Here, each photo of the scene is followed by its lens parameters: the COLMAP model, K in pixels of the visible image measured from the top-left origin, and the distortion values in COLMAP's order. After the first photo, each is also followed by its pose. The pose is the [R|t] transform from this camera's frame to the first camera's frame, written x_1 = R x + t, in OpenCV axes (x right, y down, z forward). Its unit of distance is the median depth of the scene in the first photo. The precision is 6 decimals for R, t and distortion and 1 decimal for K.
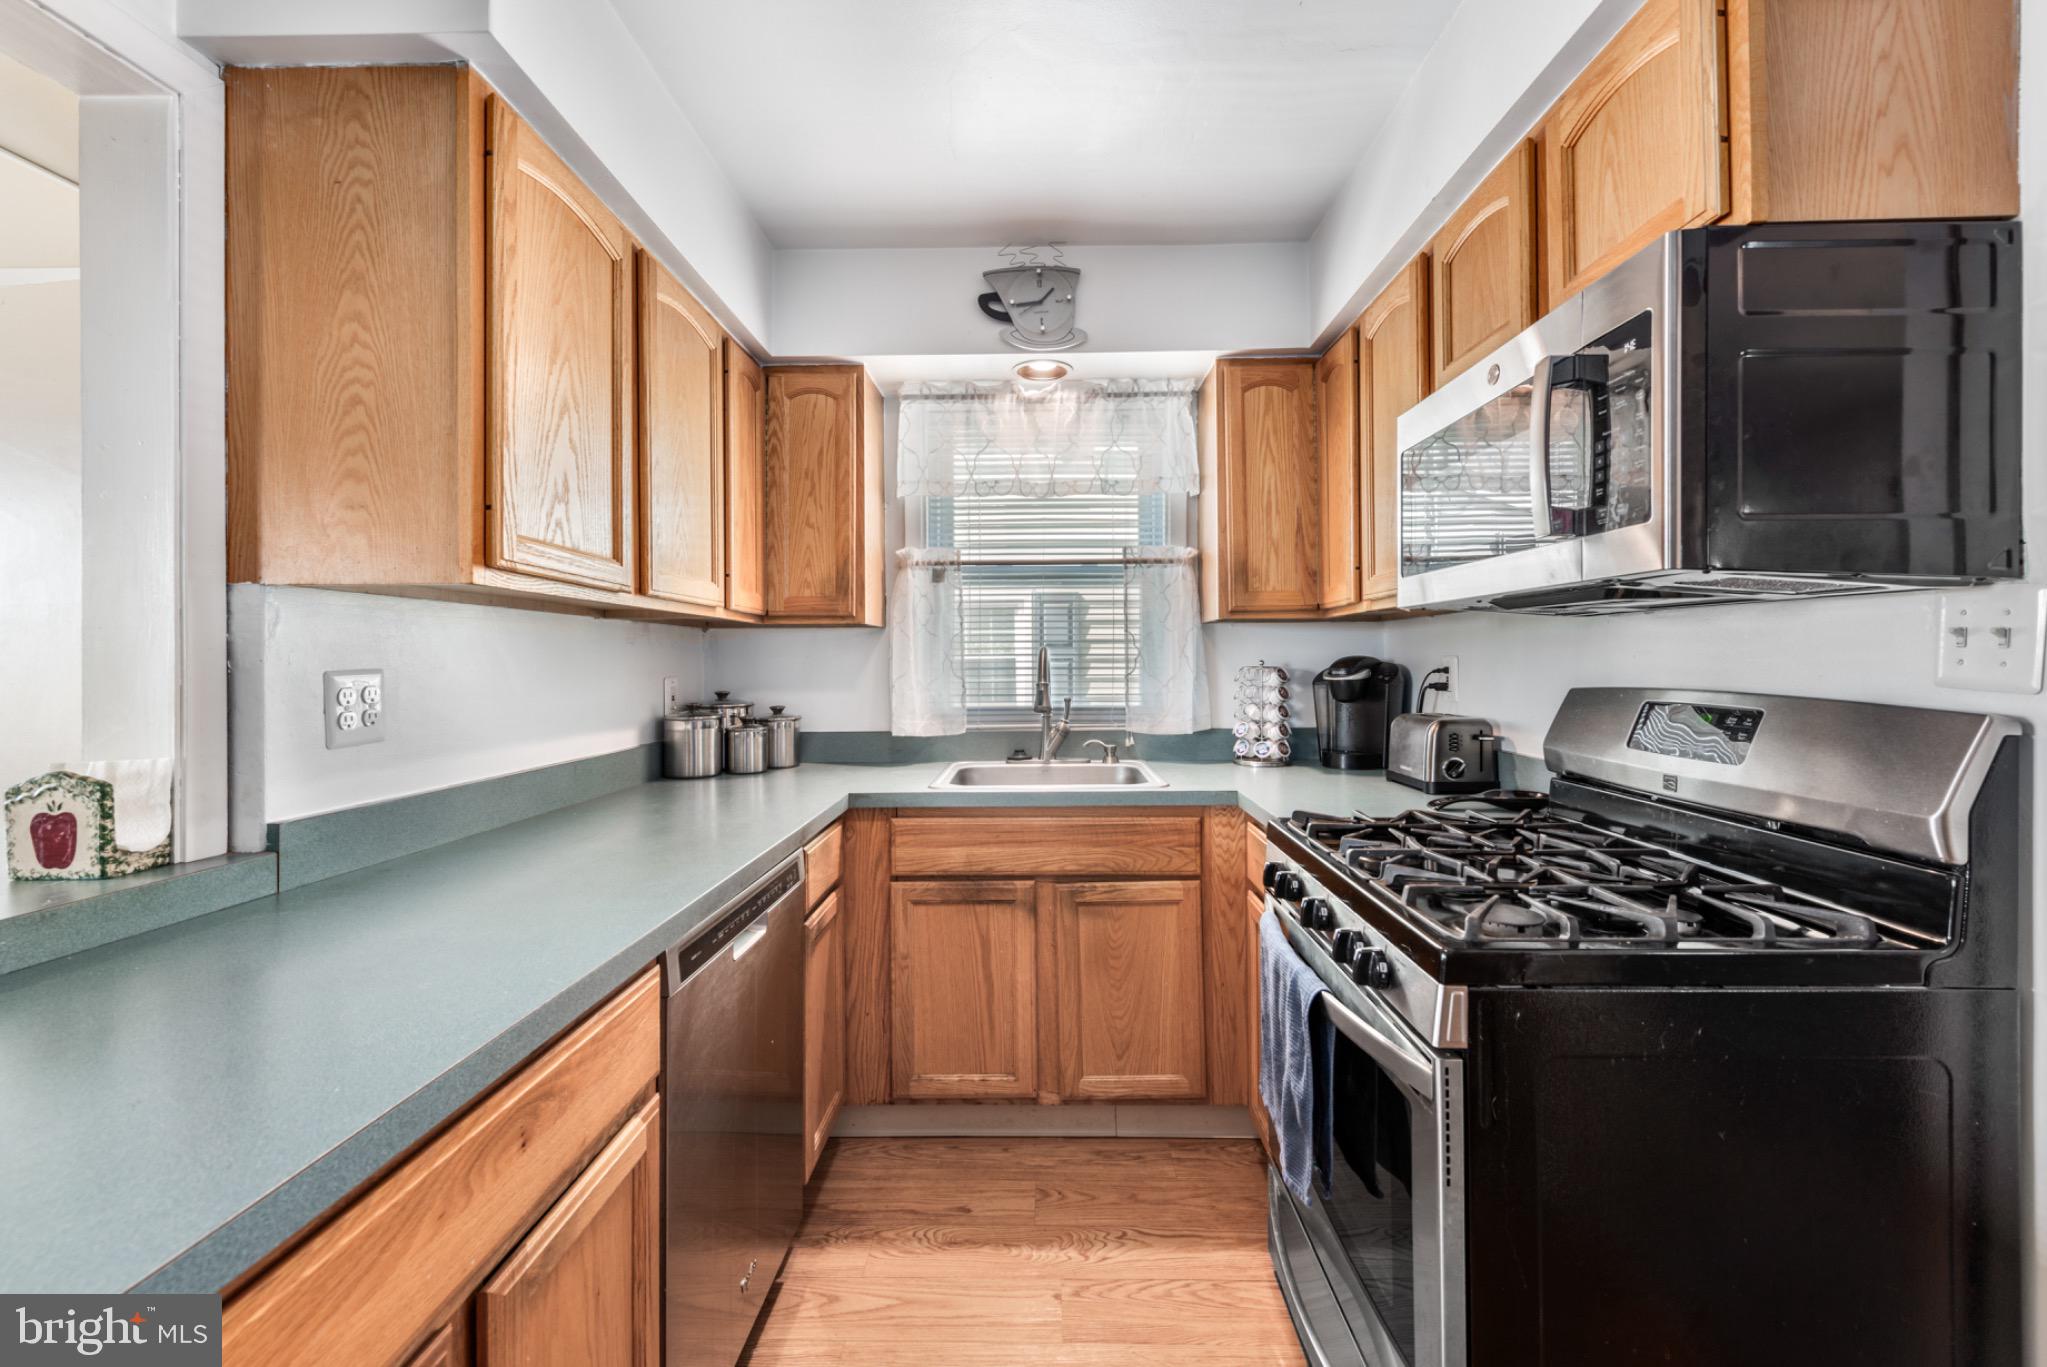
lens RADIAL K [[823.1, 0, 1029.5], [0, 823.1, 650.0], [0, 0, 1]] dist [0.017219, -0.006118]
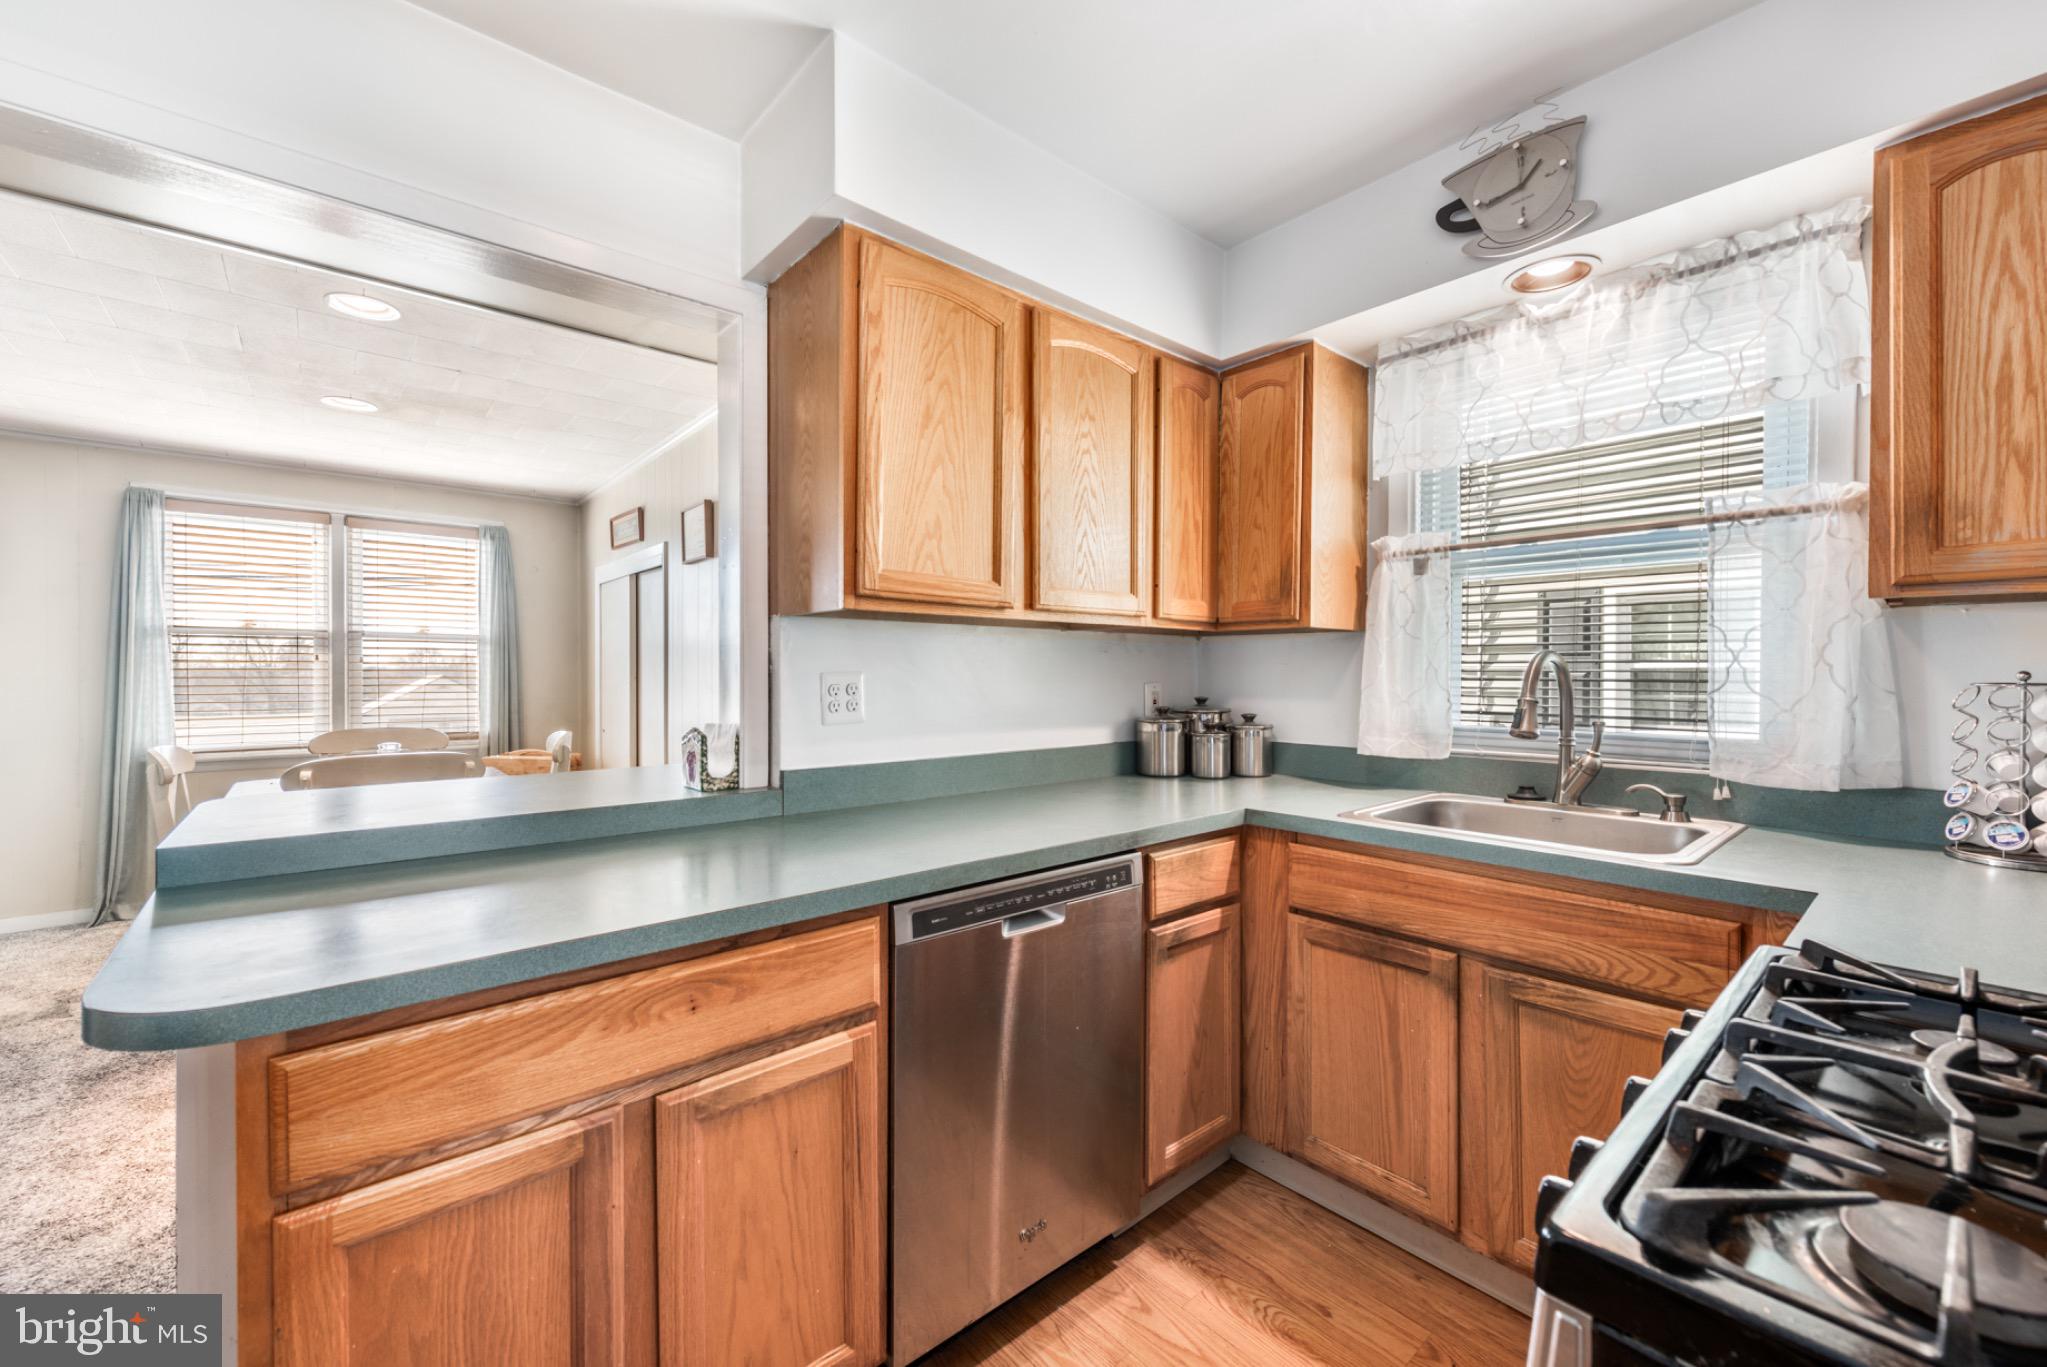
lens RADIAL K [[816.7, 0, 1026.5], [0, 816.7, 671.4], [0, 0, 1]] dist [0.008812, -0.000749]
pose [[0.668551, 0.008229, -0.743621, 0.273467], [0.004139, 0.999882, 0.014786, 0.002109], [0.743655, -0.012963, 0.668438, 0.171596]]
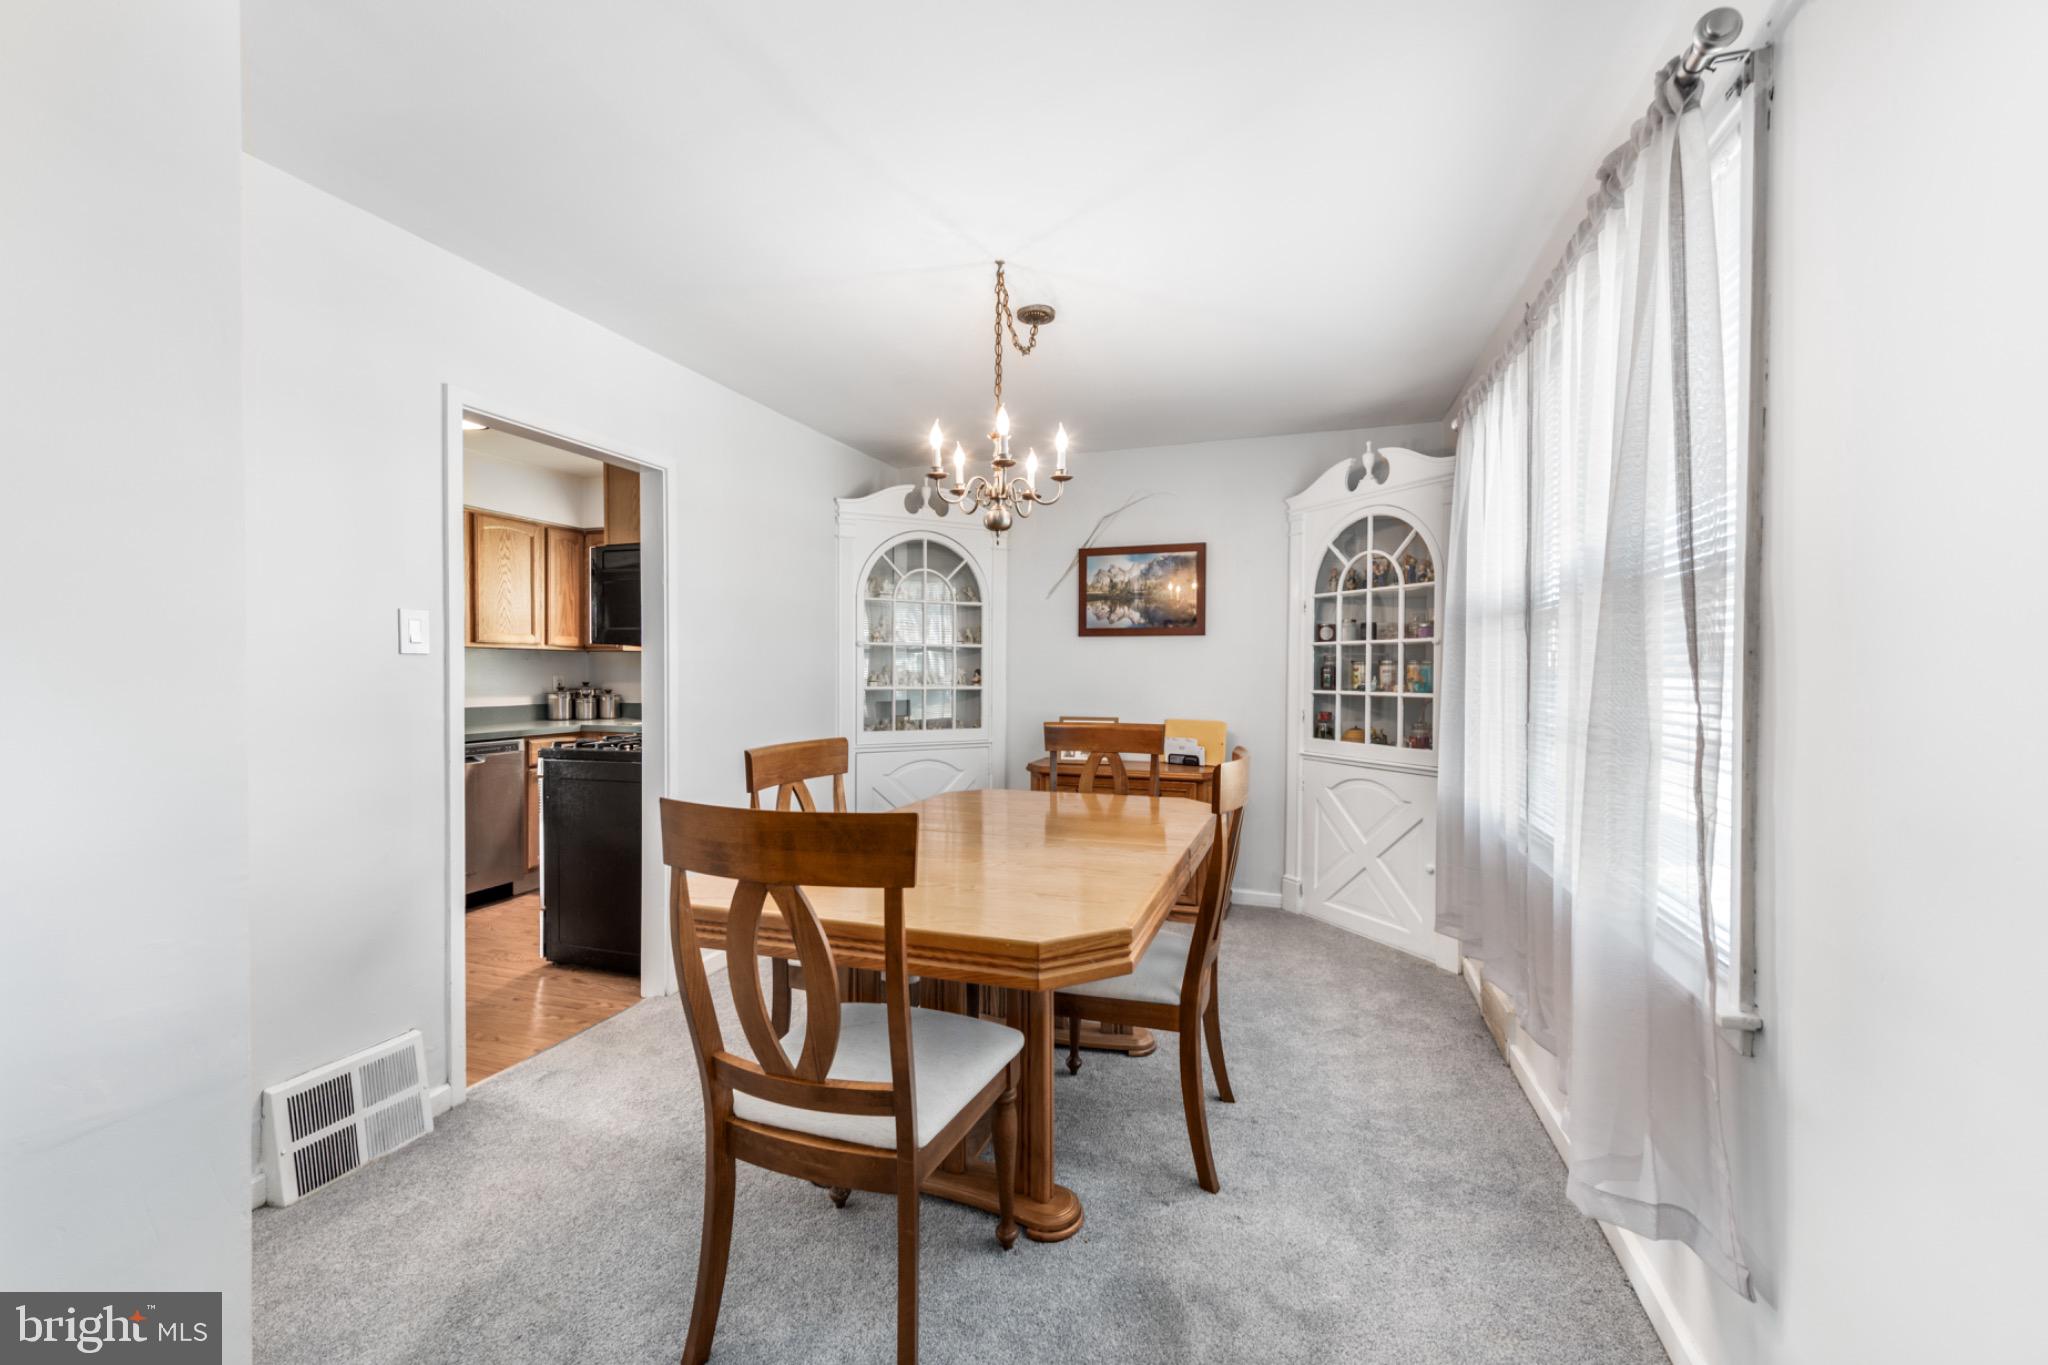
lens RADIAL K [[821.3, 0, 1024.0], [0, 821.3, 682.5], [0, 0, 1]] dist [-0.001782, -0.000458]
pose [[0.950532, 0.017021, -0.310161, 1.499819], [-0.008921, 0.999582, 0.027516, -0.017602], [0.310499, -0.023387, 0.950286, -0.714836]]
